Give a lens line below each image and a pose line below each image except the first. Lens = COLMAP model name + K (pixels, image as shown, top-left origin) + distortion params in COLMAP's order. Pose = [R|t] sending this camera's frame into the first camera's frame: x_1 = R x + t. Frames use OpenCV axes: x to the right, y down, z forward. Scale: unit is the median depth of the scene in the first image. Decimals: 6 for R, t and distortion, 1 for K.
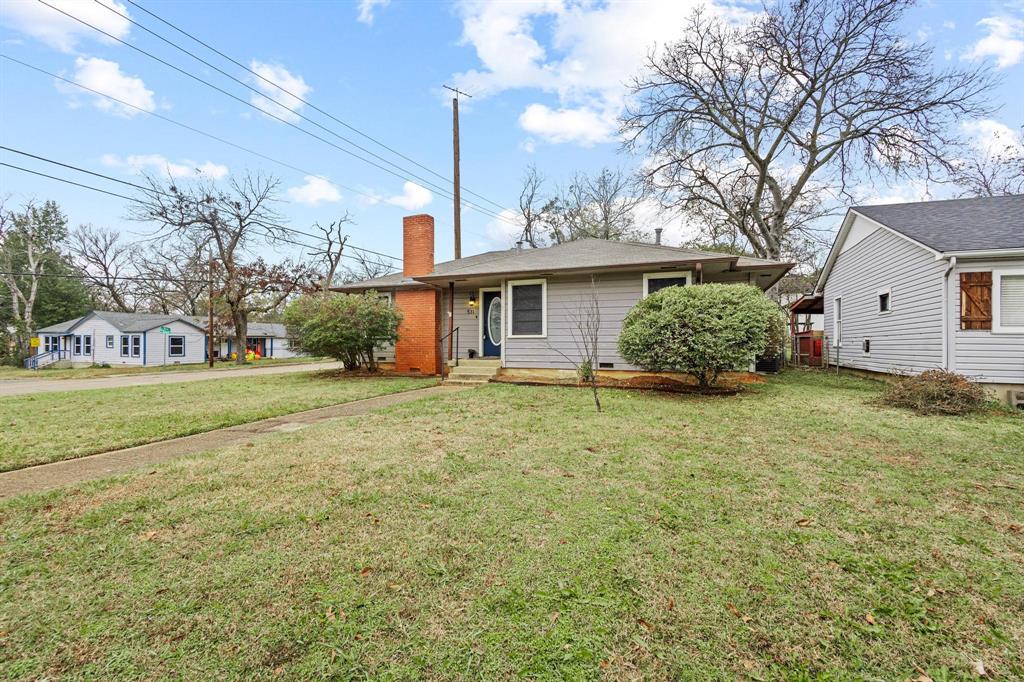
lens RADIAL K [[470.3, 0, 519.1], [0, 470.3, 338.9], [0, 0, 1]] dist [-0.000004, 0.000052]
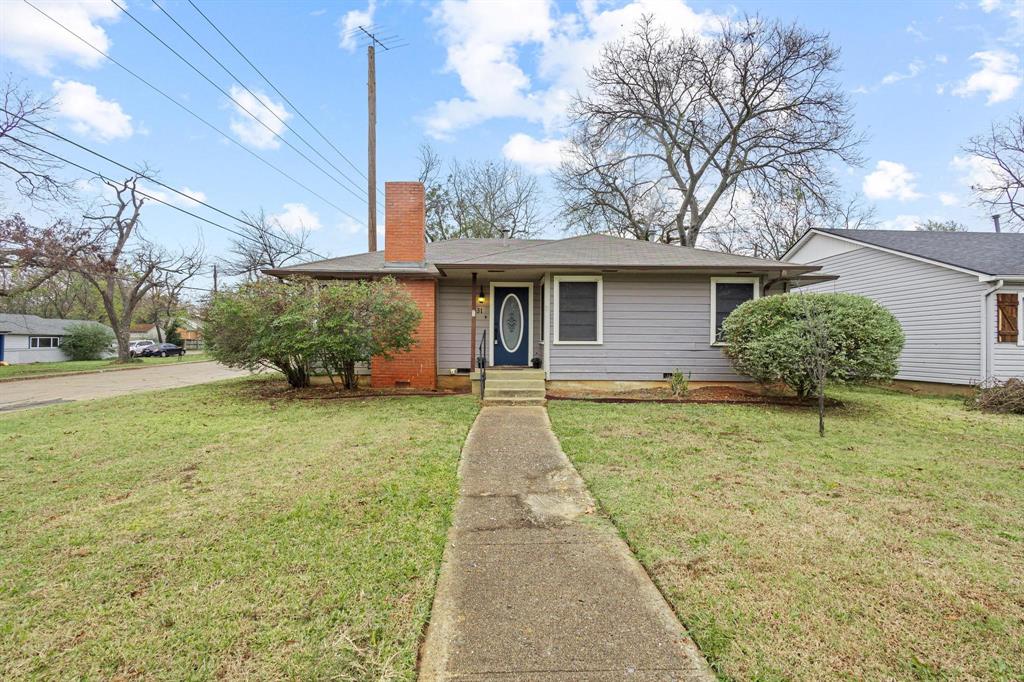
lens RADIAL K [[470.3, 0, 513.8], [0, 470.3, 340.0], [0, 0, 1]] dist [-0.000004, 0.000052]
pose [[0.916905, 0.005410, 0.399068, -0.420563], [-0.008743, 0.999940, 0.006531, -0.014662], [-0.399009, -0.009477, 0.916898, 0.267354]]
